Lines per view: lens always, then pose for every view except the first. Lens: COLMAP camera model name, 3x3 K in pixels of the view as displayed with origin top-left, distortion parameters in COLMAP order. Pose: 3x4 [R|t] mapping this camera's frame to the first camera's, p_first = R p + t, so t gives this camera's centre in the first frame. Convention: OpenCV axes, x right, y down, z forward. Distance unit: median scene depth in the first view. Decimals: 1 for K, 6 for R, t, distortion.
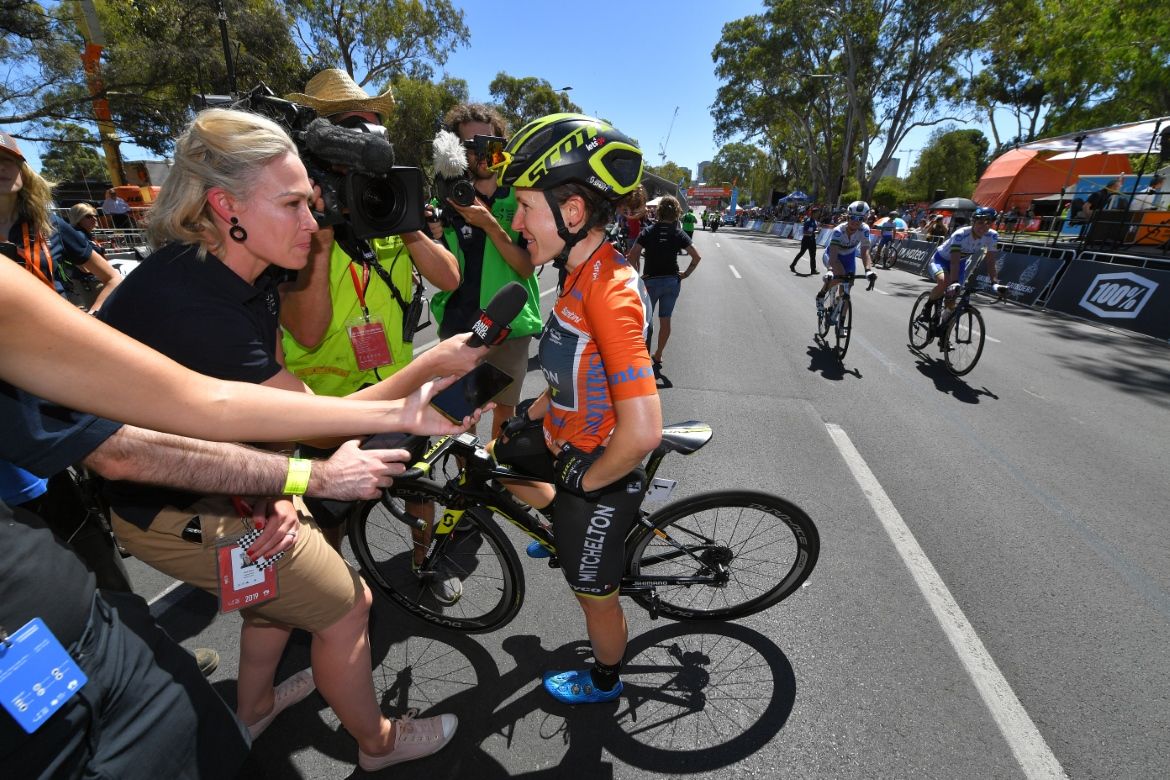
lens RADIAL K [[467.5, 0, 583.2], [0, 467.5, 395.1], [0, 0, 1]] dist [-0.020276, -0.000242]
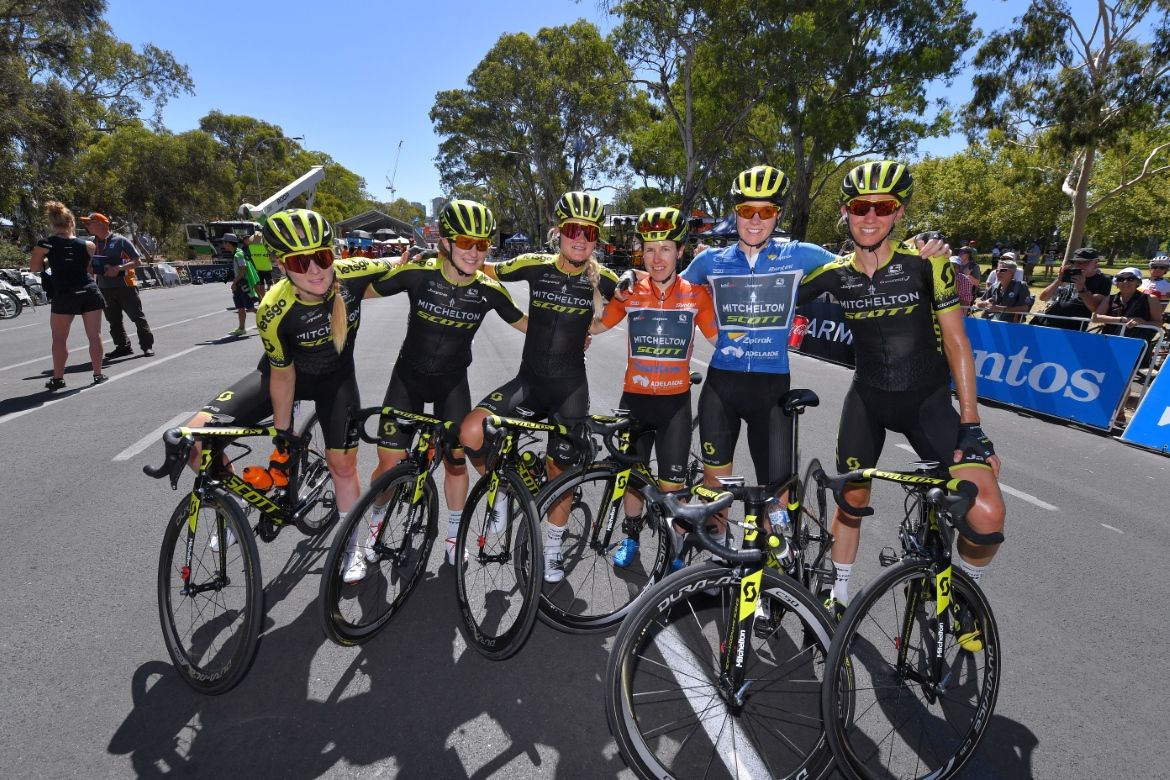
lens RADIAL K [[499.3, 0, 581.4], [0, 499.3, 390.0], [0, 0, 1]] dist [-0.020842, 0.001456]
pose [[0.879066, -0.113011, 0.463110, -0.034099], [0.158934, 0.985389, -0.061224, 0.064391], [-0.449425, 0.127424, 0.884184, -0.164026]]
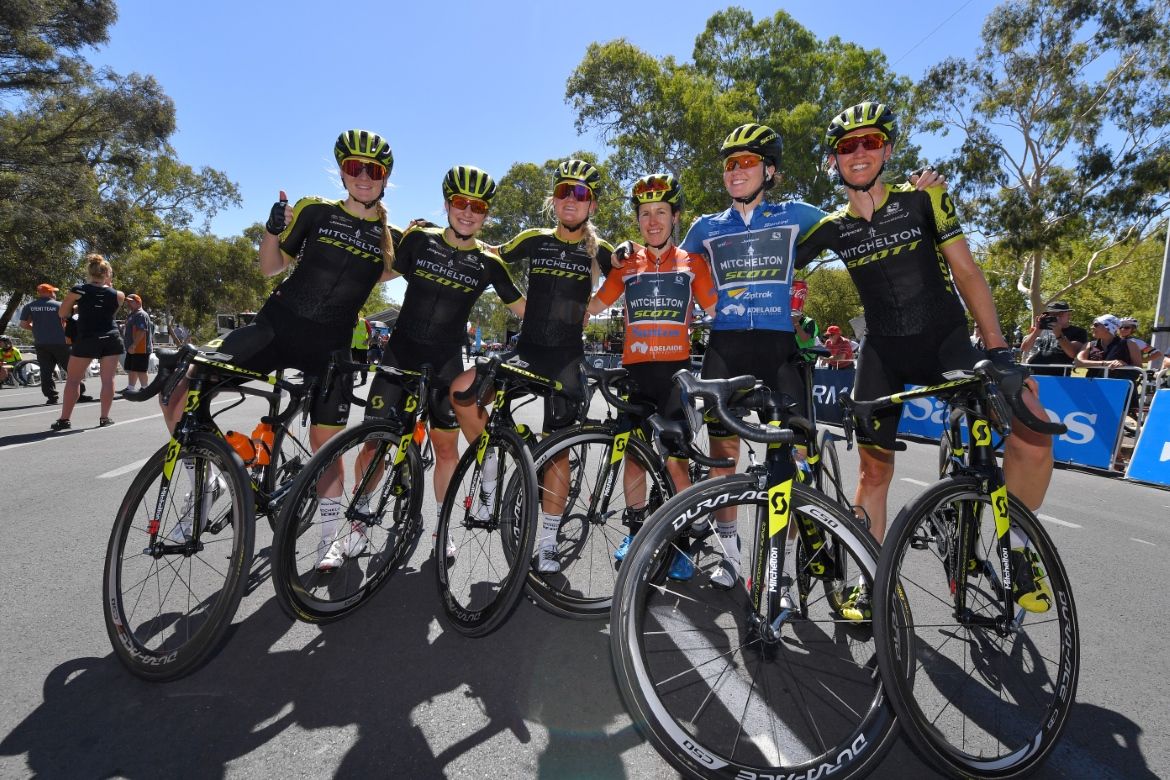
lens RADIAL K [[475.3, 0, 581.8], [0, 475.3, 392.3], [0, 0, 1]] dist [-0.016909, -0.001487]
pose [[0.879241, -0.026688, 0.475628, -0.033045], [0.158236, 0.958101, -0.238753, 0.073320], [-0.449328, 0.285183, 0.846625, -0.159253]]
